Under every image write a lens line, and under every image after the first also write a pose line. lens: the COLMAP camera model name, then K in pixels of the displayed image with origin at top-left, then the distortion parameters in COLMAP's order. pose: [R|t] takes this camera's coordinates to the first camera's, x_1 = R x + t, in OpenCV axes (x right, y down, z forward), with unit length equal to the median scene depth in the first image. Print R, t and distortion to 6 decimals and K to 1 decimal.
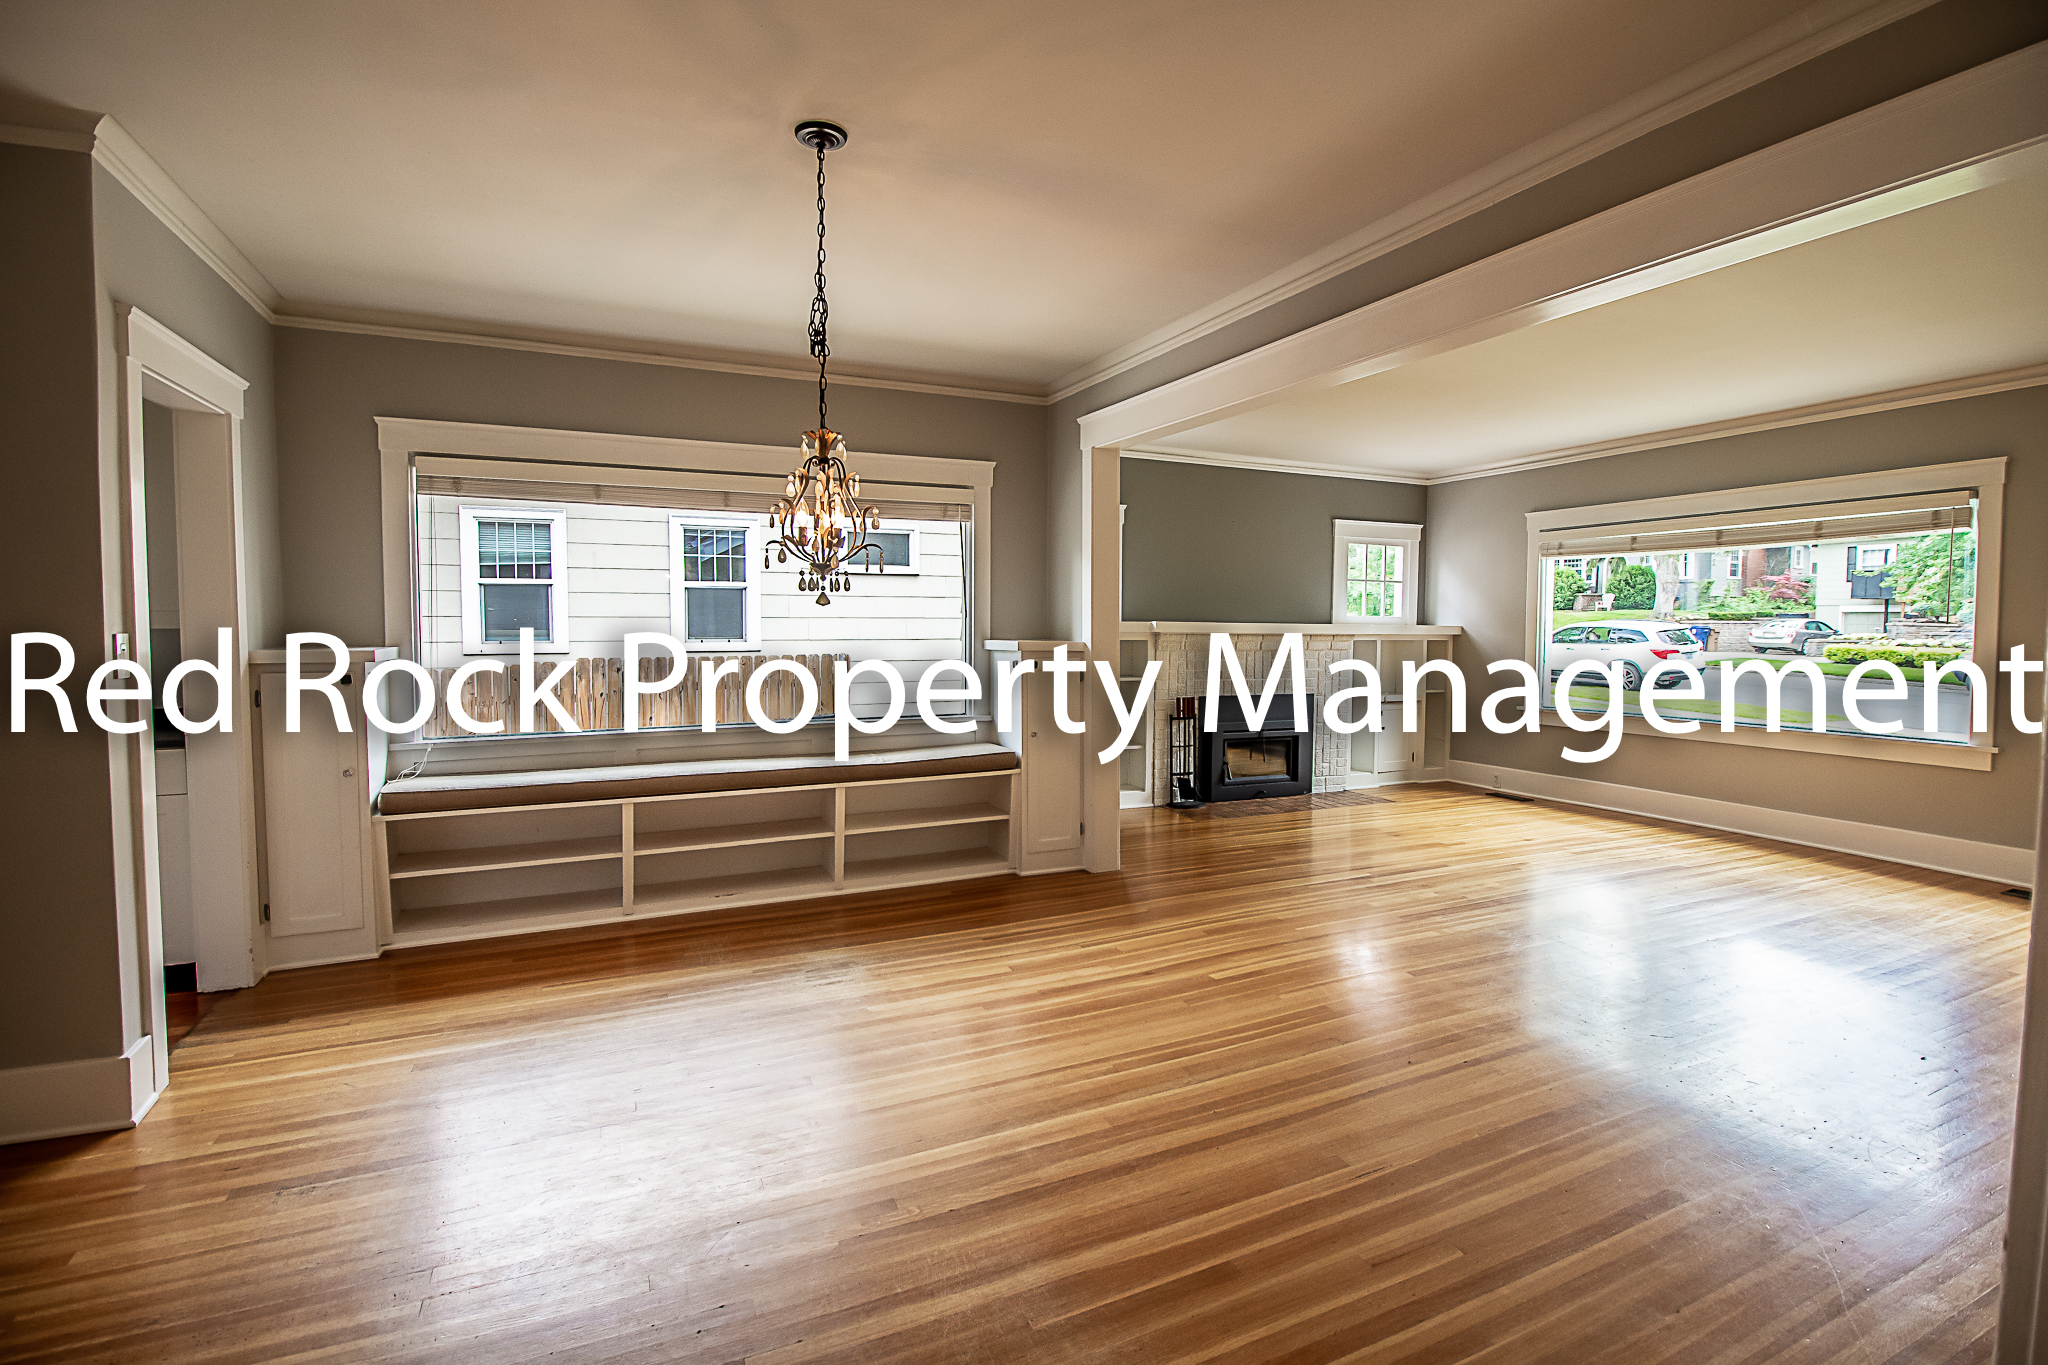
lens RADIAL K [[958.2, 0, 1043.8], [0, 958.2, 662.6], [0, 0, 1]] dist [0.001208, -0.012481]
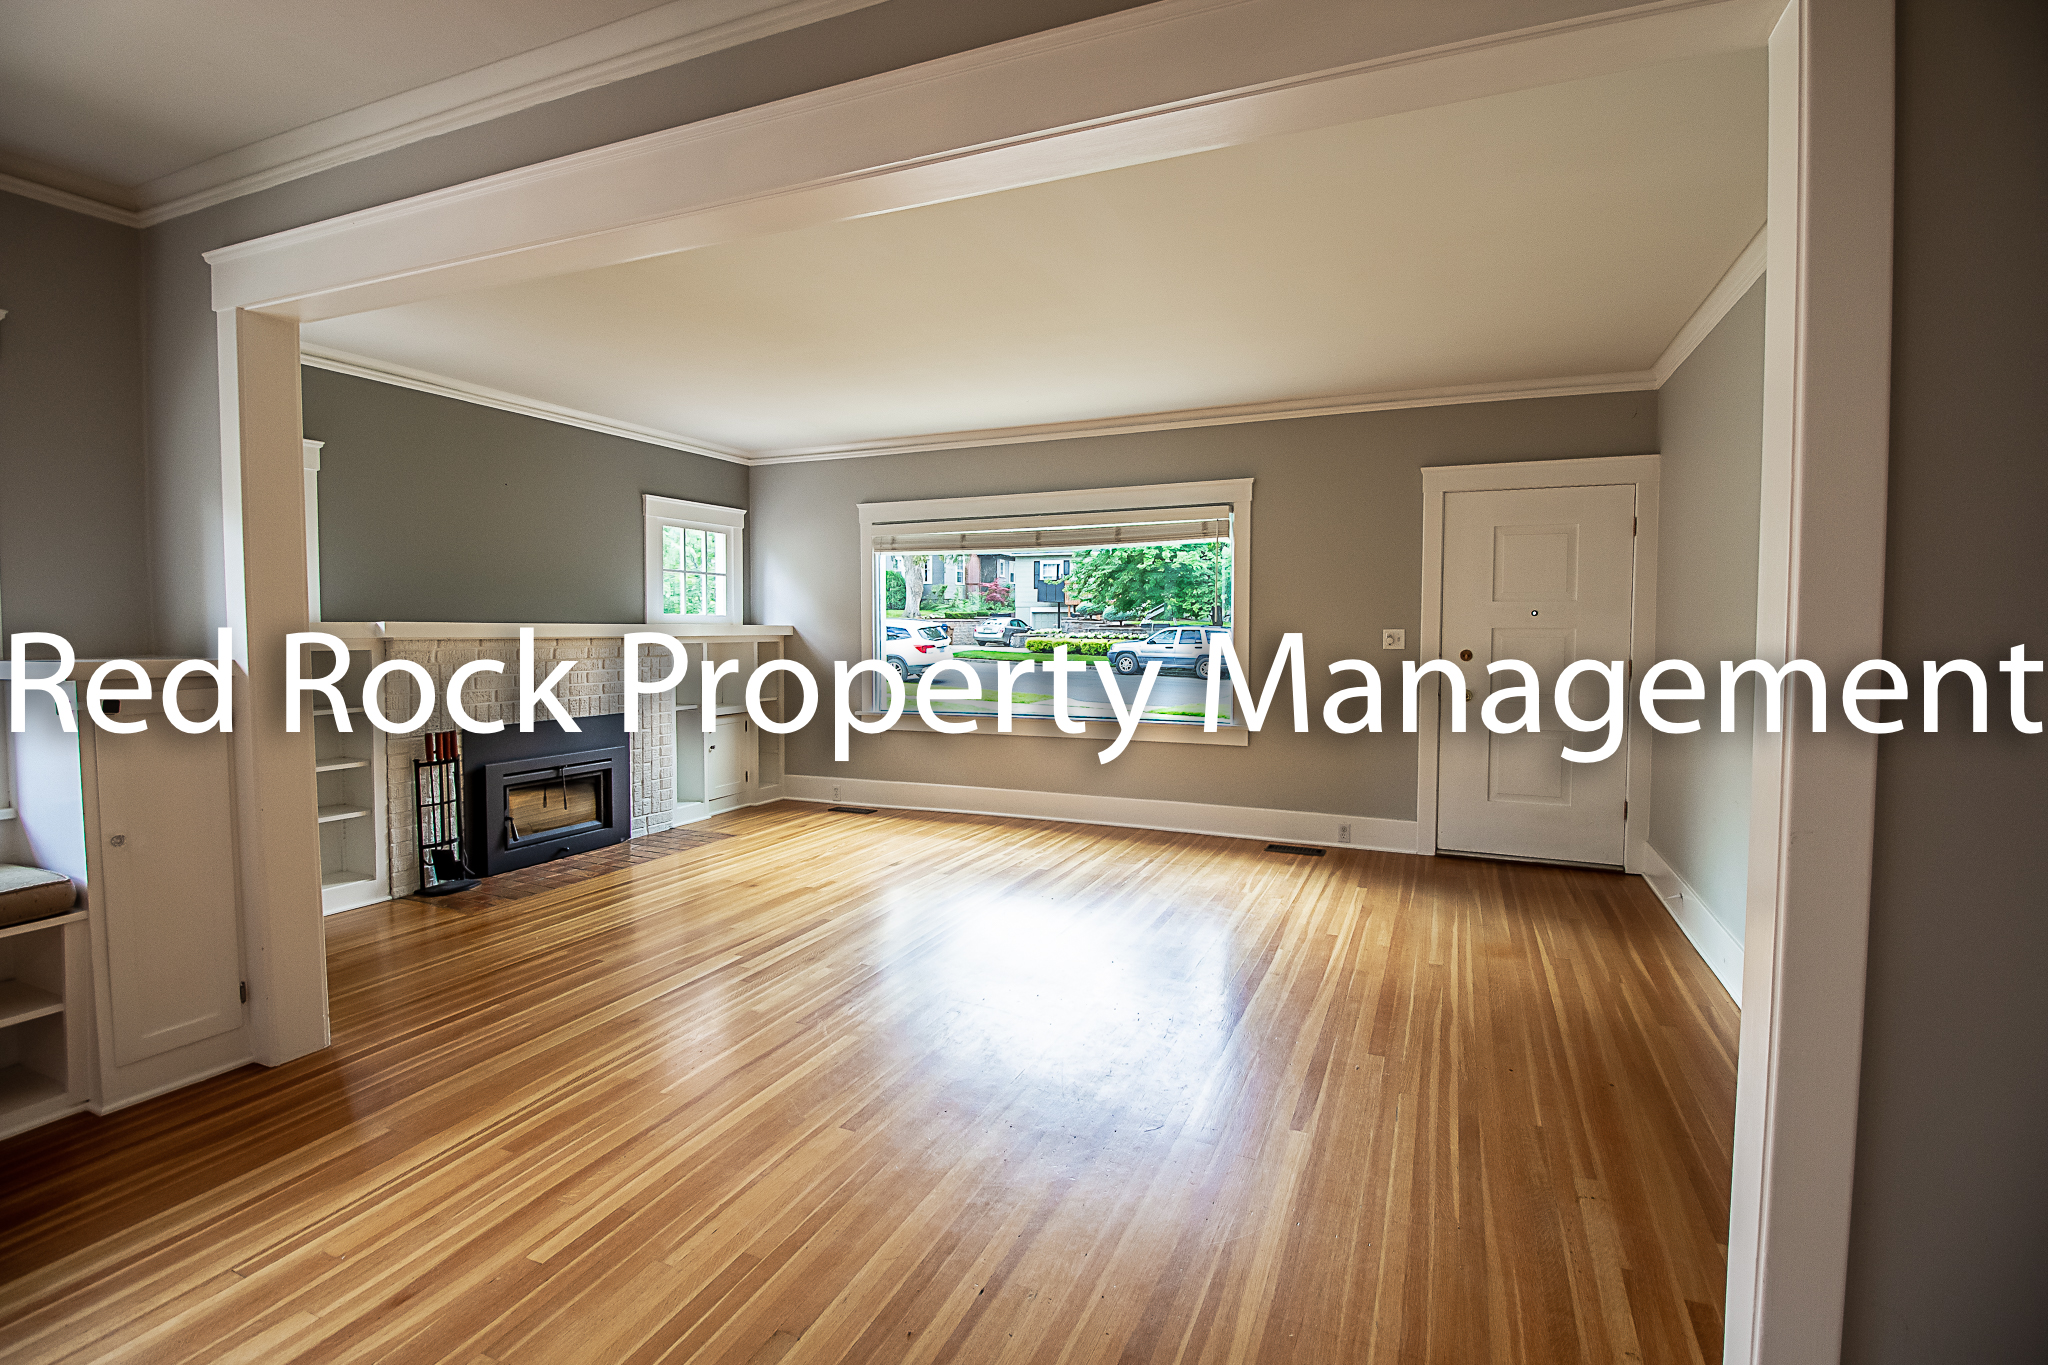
lens RADIAL K [[958.2, 0, 1043.8], [0, 958.2, 662.6], [0, 0, 1]] dist [0.001208, -0.012481]
pose [[0.751511, -0.031792, 0.658954, 0.022613], [0.031316, 0.999431, 0.012504, -0.008616], [-0.658977, 0.011239, 0.752080, 0.197949]]
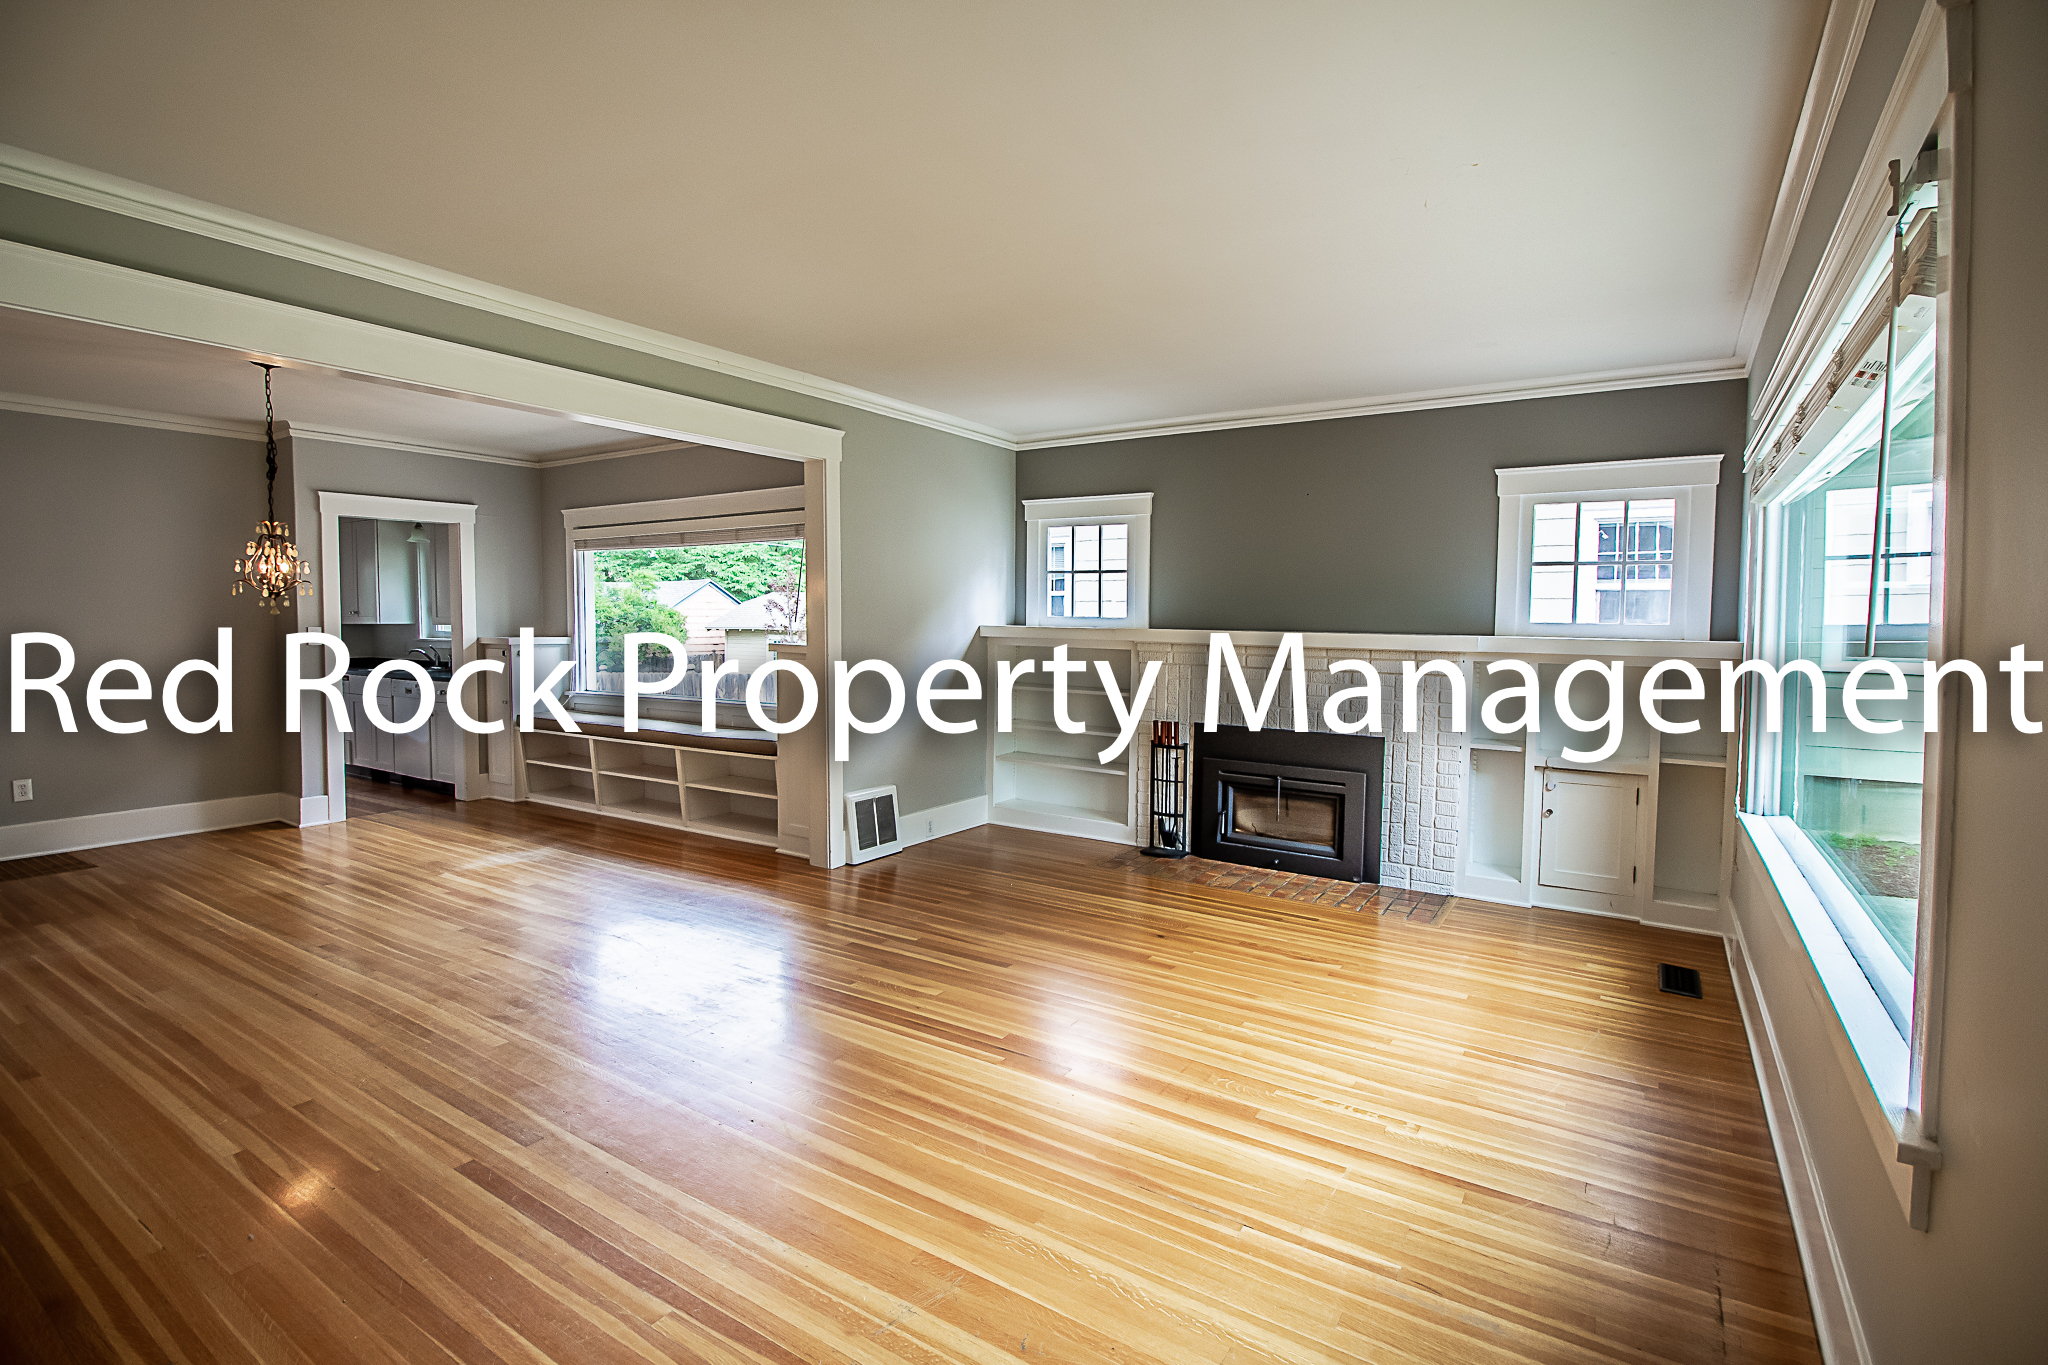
lens RADIAL K [[958.2, 0, 1043.8], [0, 958.2, 662.6], [0, 0, 1]] dist [0.001208, -0.012481]
pose [[0.528998, 0.038978, -0.847727, 0.780643], [-0.043639, 0.998872, 0.018696, -0.024096], [0.847500, 0.027103, 0.530103, 0.474795]]
